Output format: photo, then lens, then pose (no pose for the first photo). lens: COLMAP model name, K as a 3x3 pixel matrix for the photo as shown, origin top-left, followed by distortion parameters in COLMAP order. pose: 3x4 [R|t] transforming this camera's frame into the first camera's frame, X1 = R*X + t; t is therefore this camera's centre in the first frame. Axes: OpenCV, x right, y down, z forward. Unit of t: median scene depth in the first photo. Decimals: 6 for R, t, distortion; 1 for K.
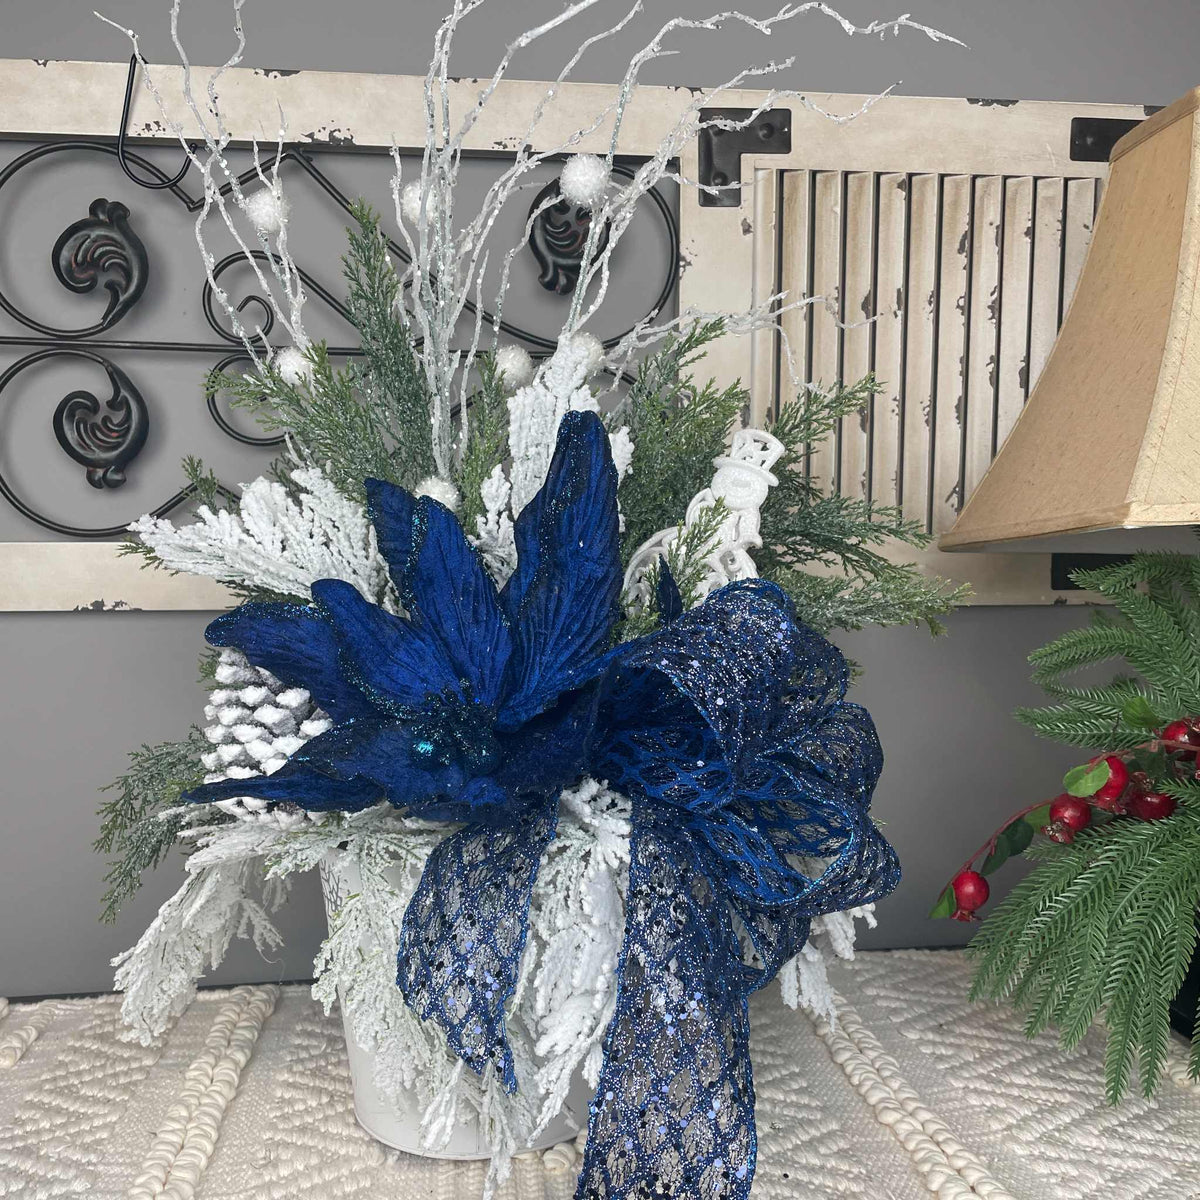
lens RADIAL K [[1249.2, 0, 610.5], [0, 1249.2, 627.0], [0, 0, 1]] dist [0.025181, 0.000000]
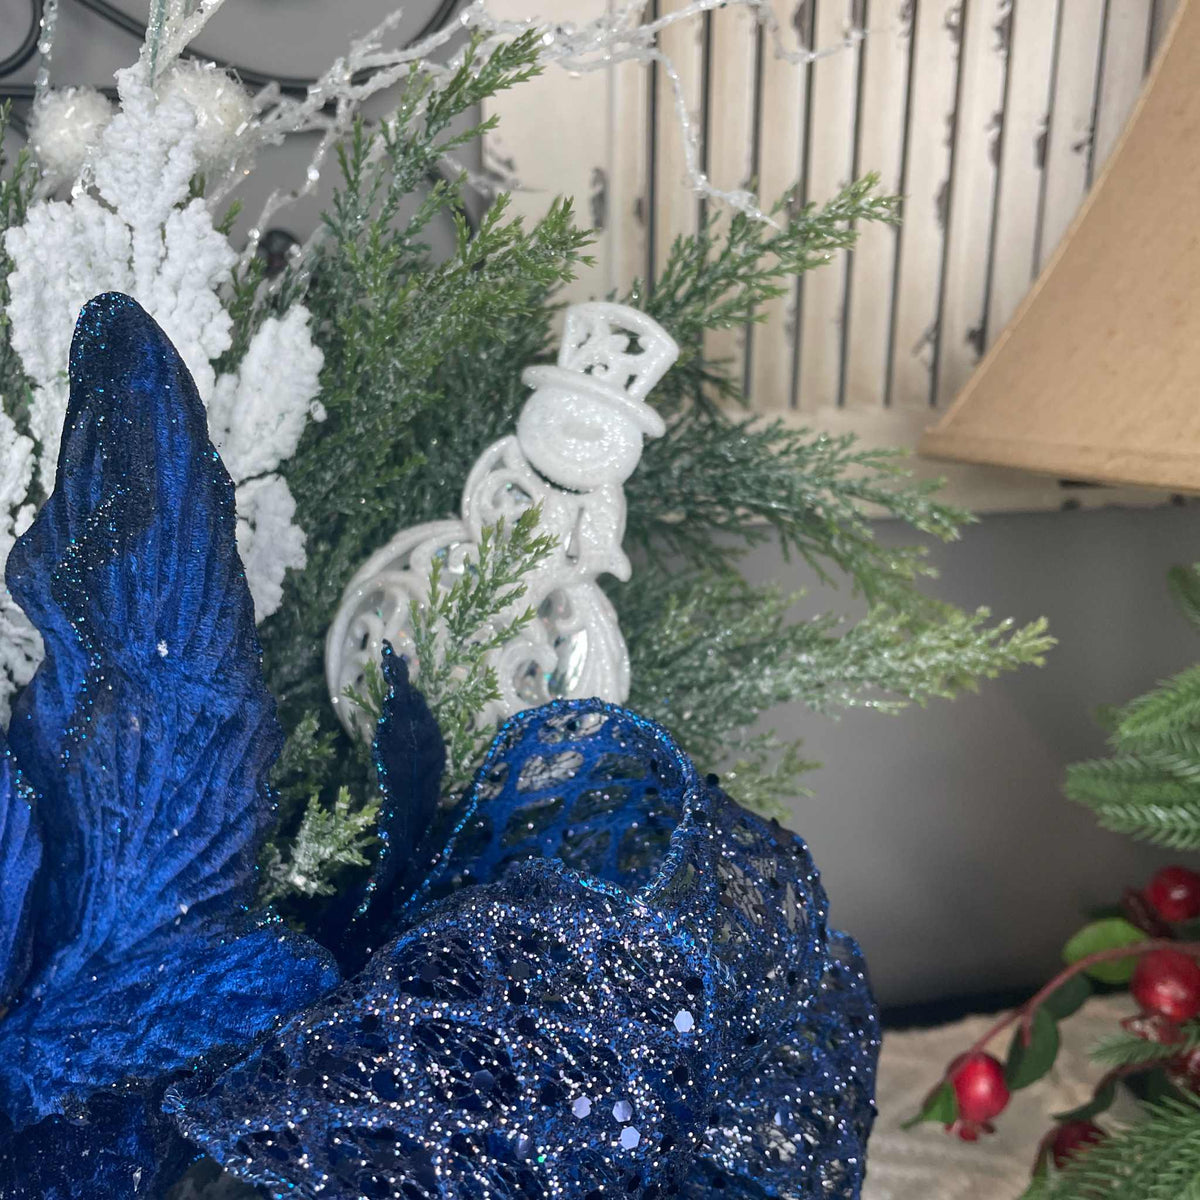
lens RADIAL K [[1249.2, 0, 612.8], [0, 1249.2, 615.8], [0, 0, 1]] dist [0.025181, 0.000000]
pose [[0.993919, -0.024329, 0.107395, 0.069415], [0.003747, 0.982195, 0.187828, -0.141582], [-0.110052, -0.186283, 0.976313, 0.581977]]
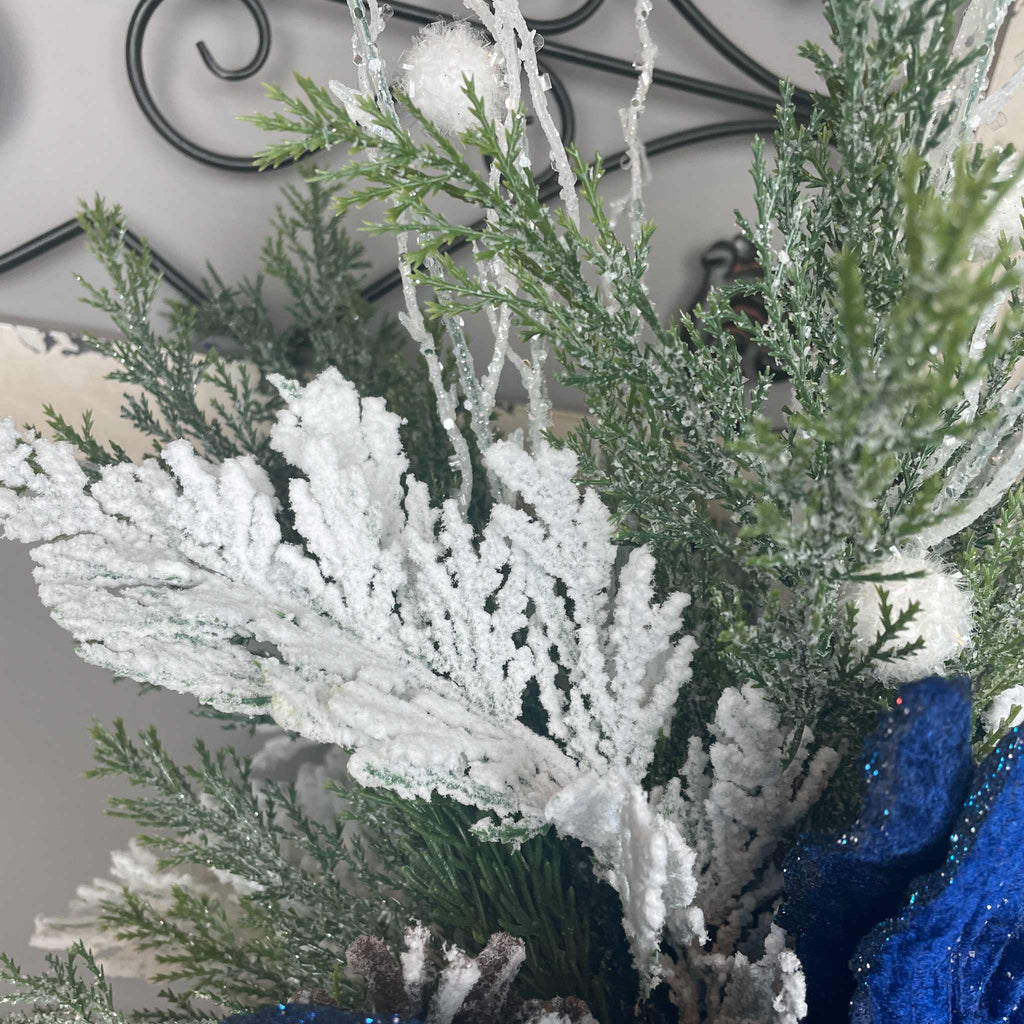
lens RADIAL K [[974.1, 0, 519.4], [0, 974.1, 513.6], [0, 0, 1]] dist [0.026729, 0.000000]
pose [[0.971614, 0.149235, 0.183562, -0.312927], [-0.186931, 0.959866, 0.209081, -0.174178], [-0.144993, -0.237459, 0.960515, 0.797257]]
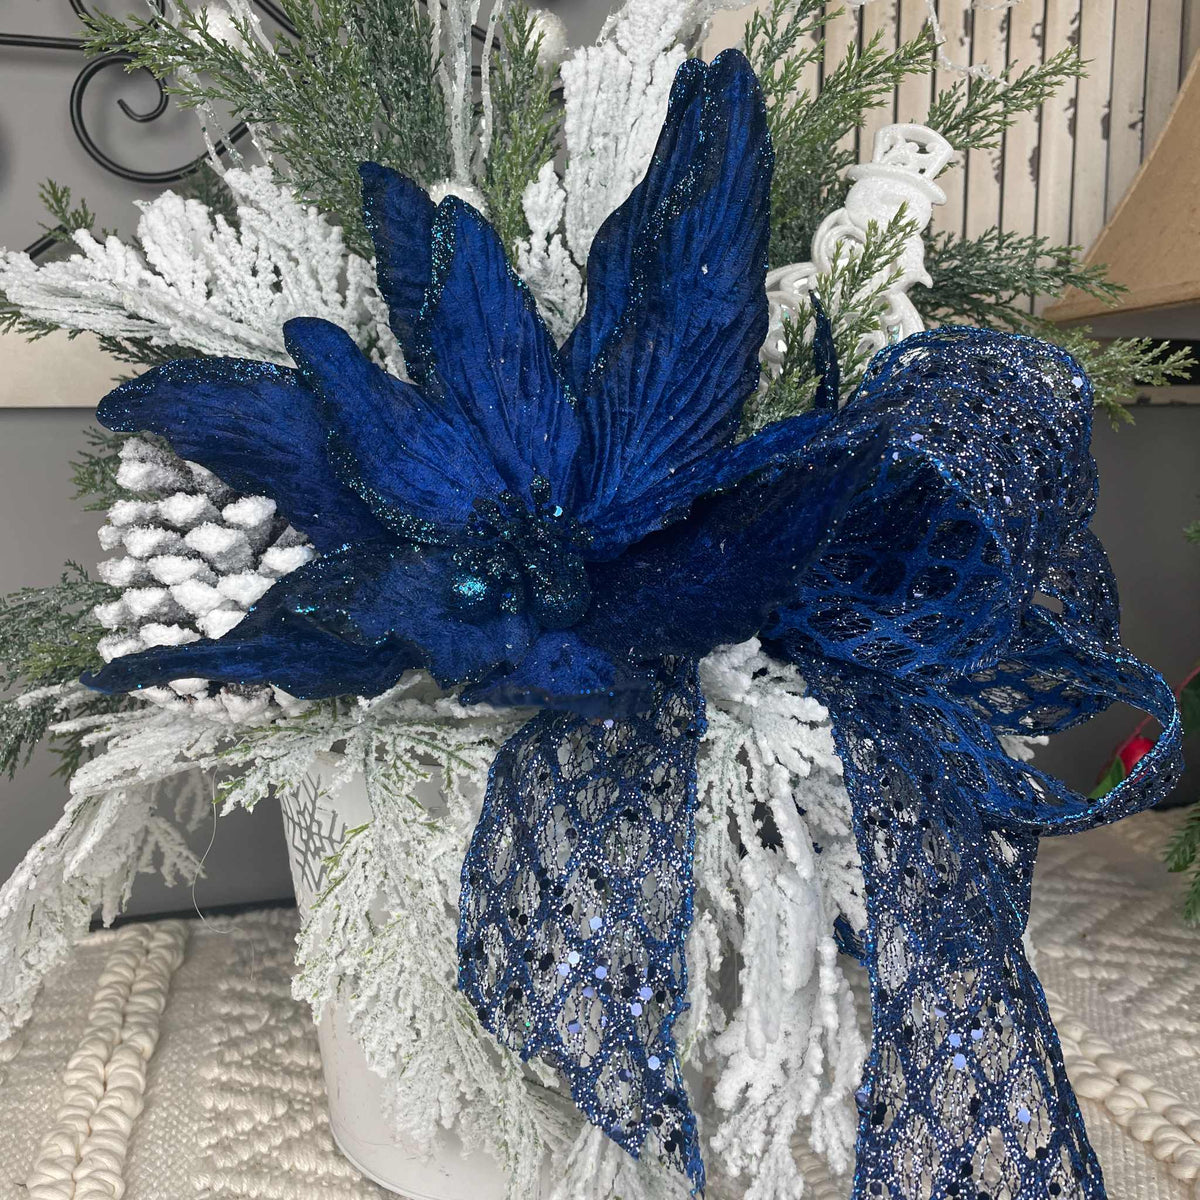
lens RADIAL K [[1249.2, 0, 621.9], [0, 1249.2, 486.5], [0, 0, 1]] dist [0.025181, 0.000000]
pose [[0.992519, -0.008675, 0.121782, -0.139221], [0.006654, 0.999833, 0.016996, 0.033104], [-0.121909, -0.016059, 0.992411, 0.344182]]
